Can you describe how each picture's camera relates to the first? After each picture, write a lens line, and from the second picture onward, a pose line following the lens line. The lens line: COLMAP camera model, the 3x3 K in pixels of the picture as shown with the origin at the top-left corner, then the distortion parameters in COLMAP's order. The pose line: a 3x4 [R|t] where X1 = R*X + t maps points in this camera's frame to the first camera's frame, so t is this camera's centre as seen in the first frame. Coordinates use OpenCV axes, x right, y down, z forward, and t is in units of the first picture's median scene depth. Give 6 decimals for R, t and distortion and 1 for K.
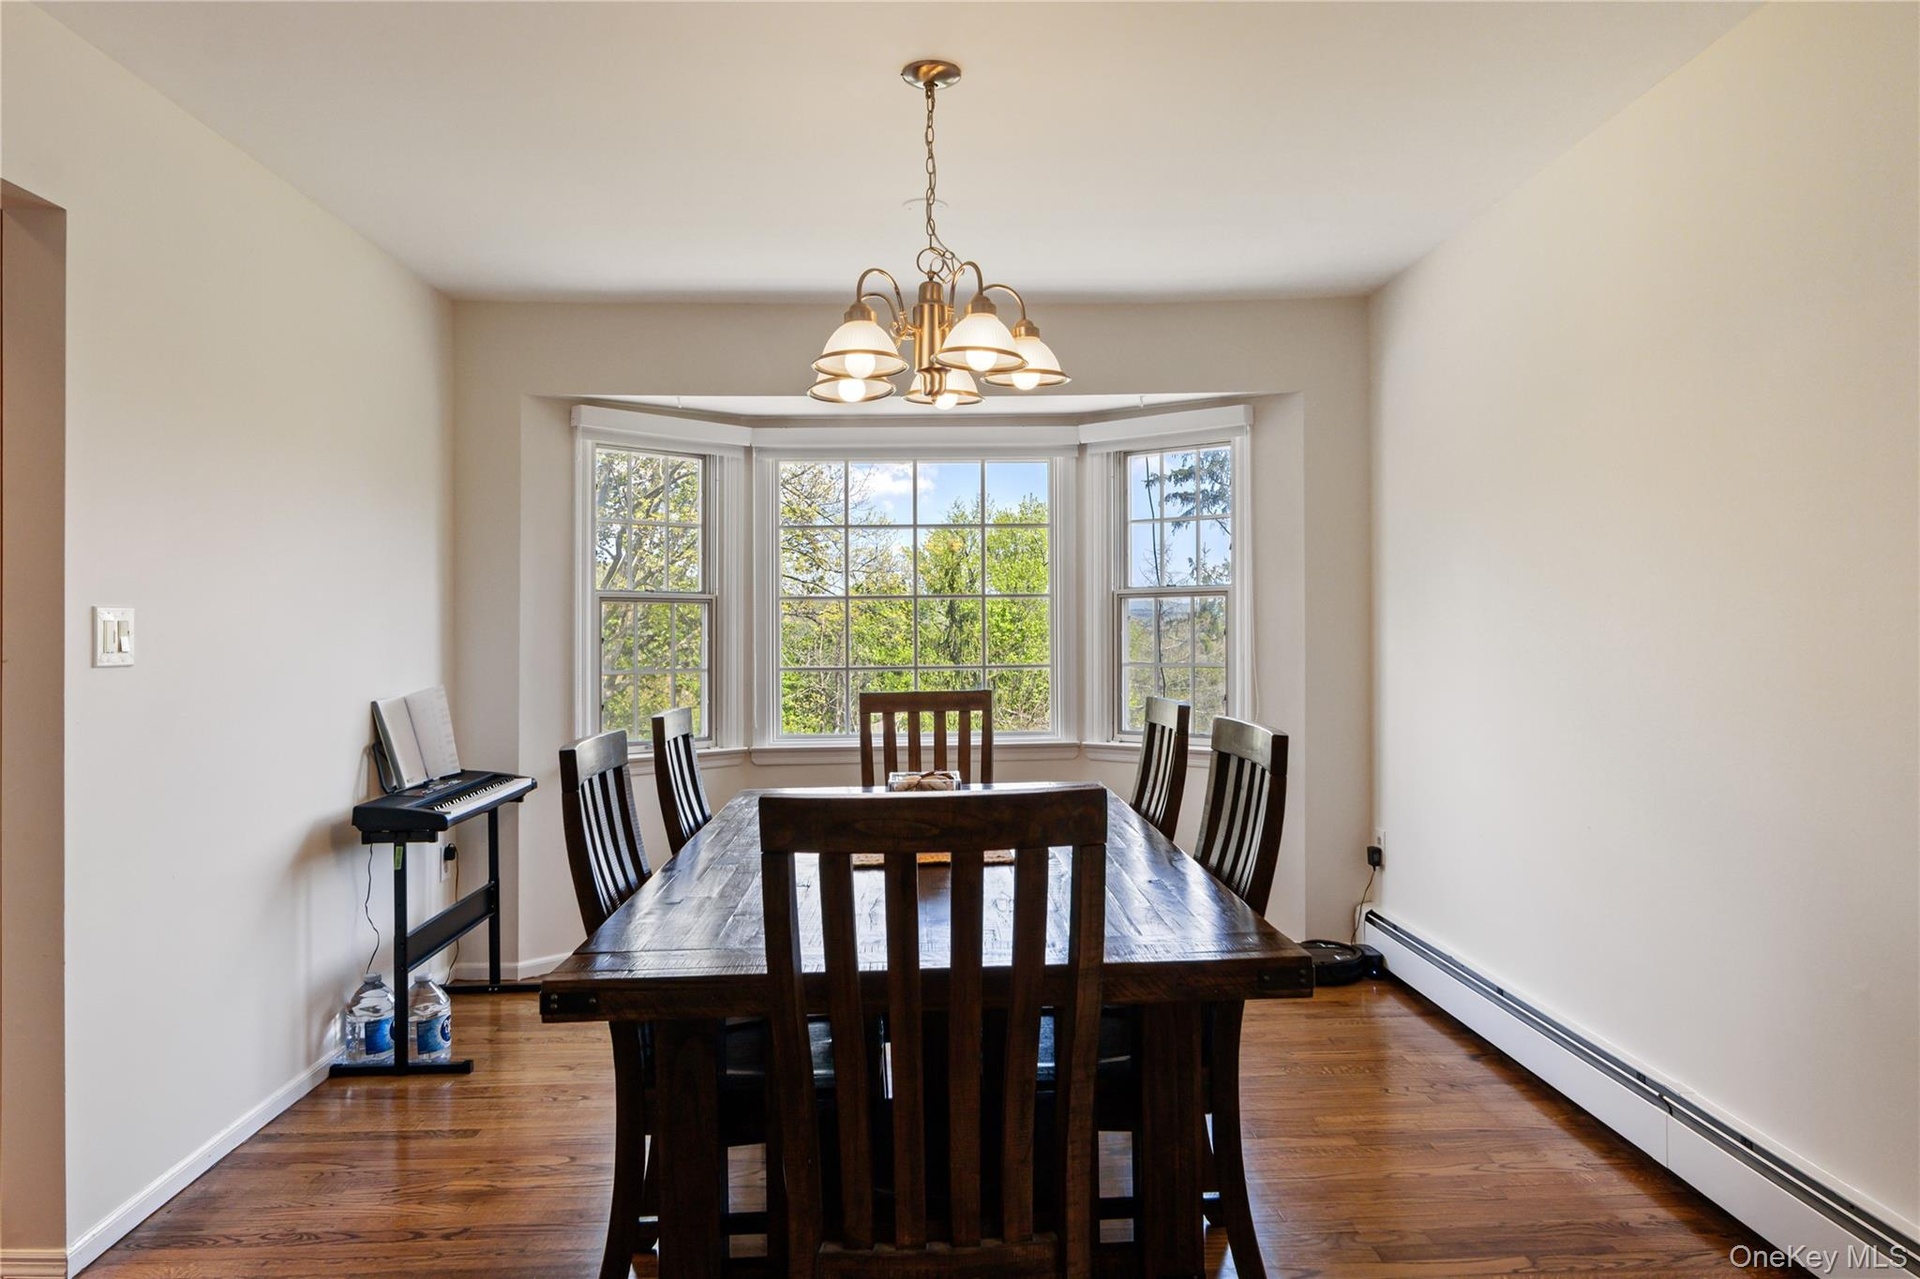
lens RADIAL K [[1202.6, 0, 961.8], [0, 1202.6, 656.1], [0, 0, 1]] dist [0.000719, -0.000515]
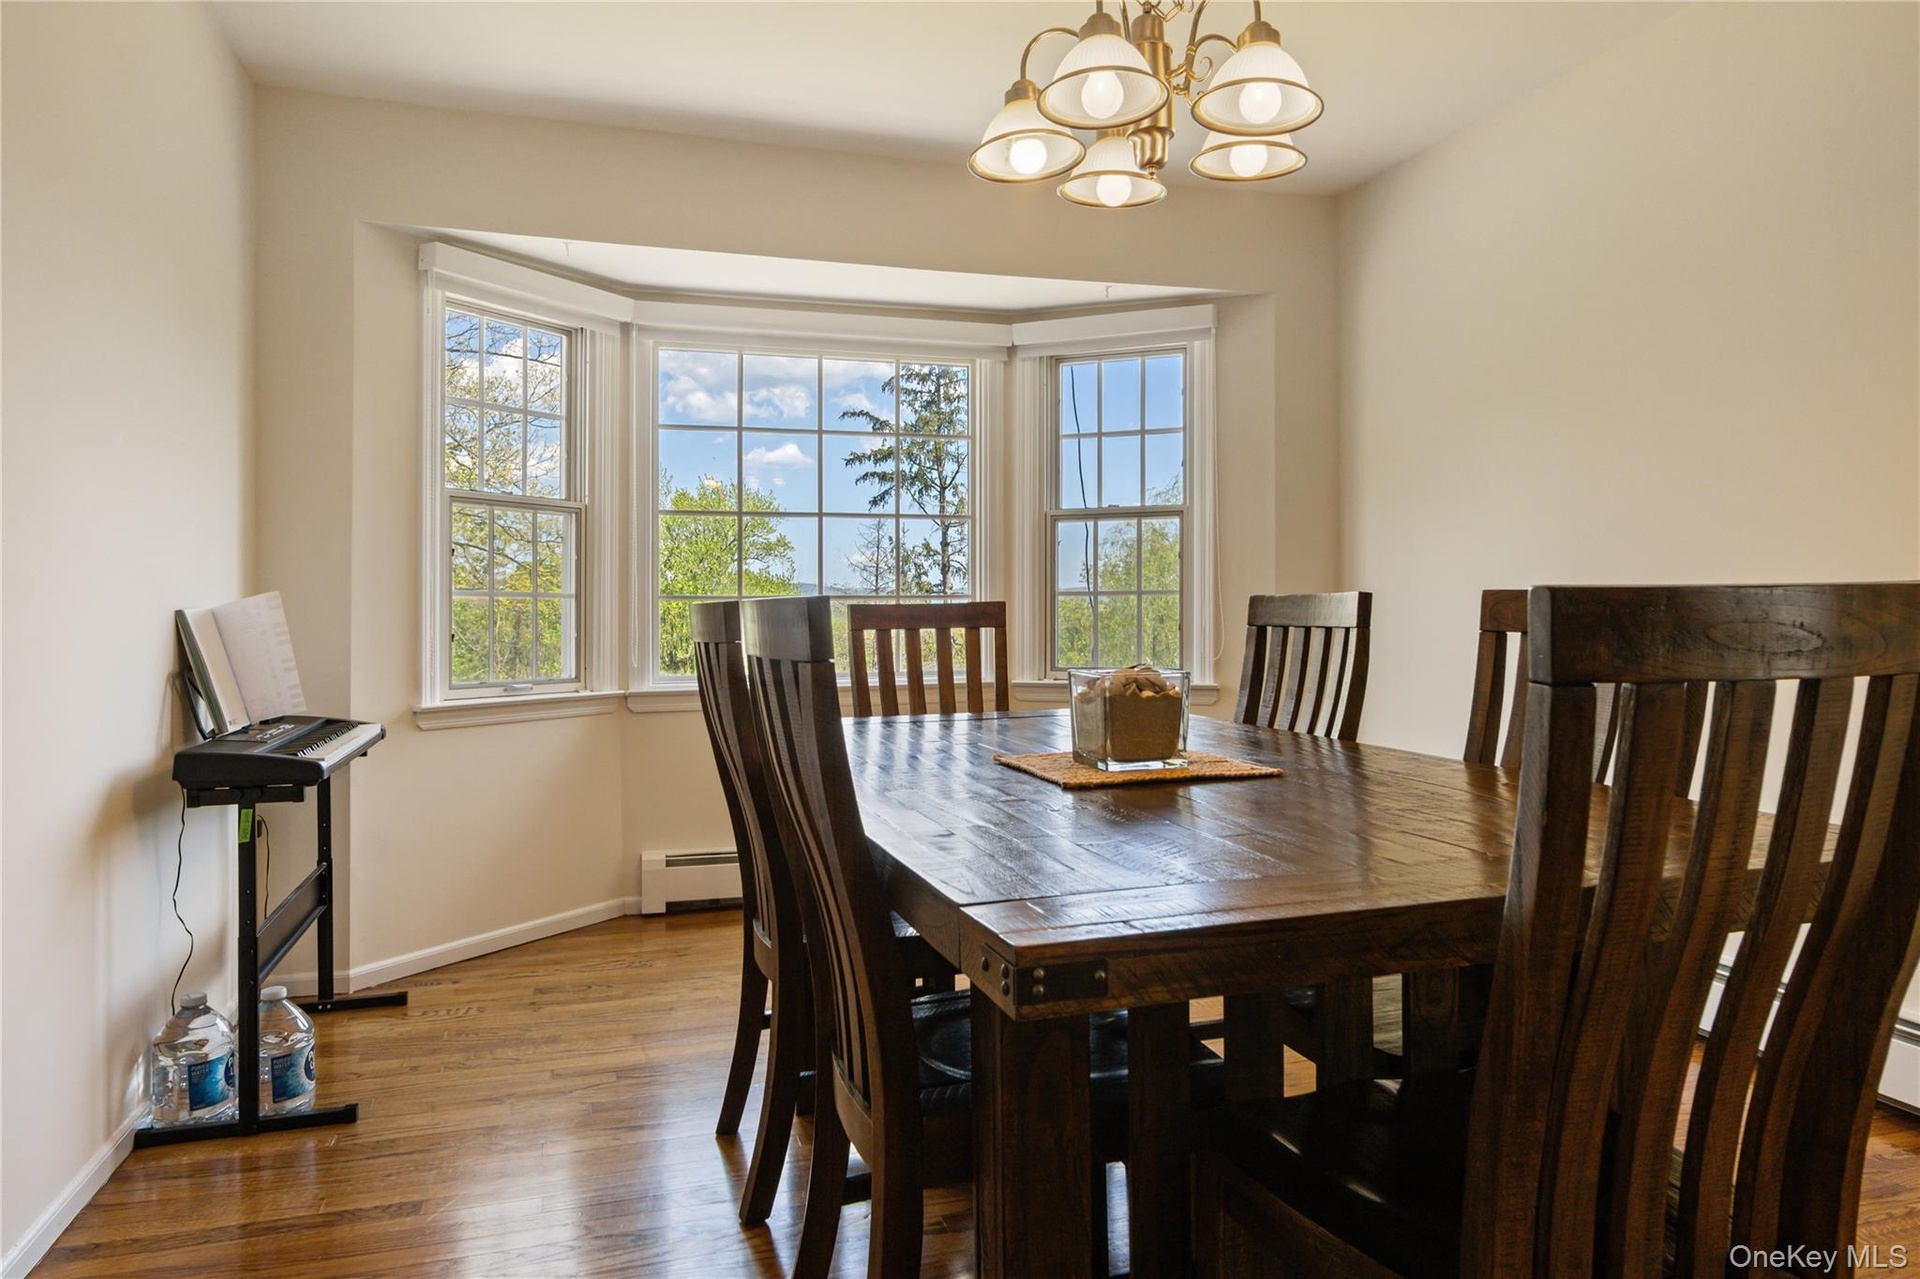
lens RADIAL K [[1209.2, 0, 960.0], [0, 1209.2, 639.5], [0, 0, 1]] dist [-0.001334, 0.000165]
pose [[0.967777, -0.000613, 0.251809, -0.229668], [0.000178, 0.999998, 0.001750, 0.055250], [-0.251810, -0.001649, 0.967775, 0.203024]]
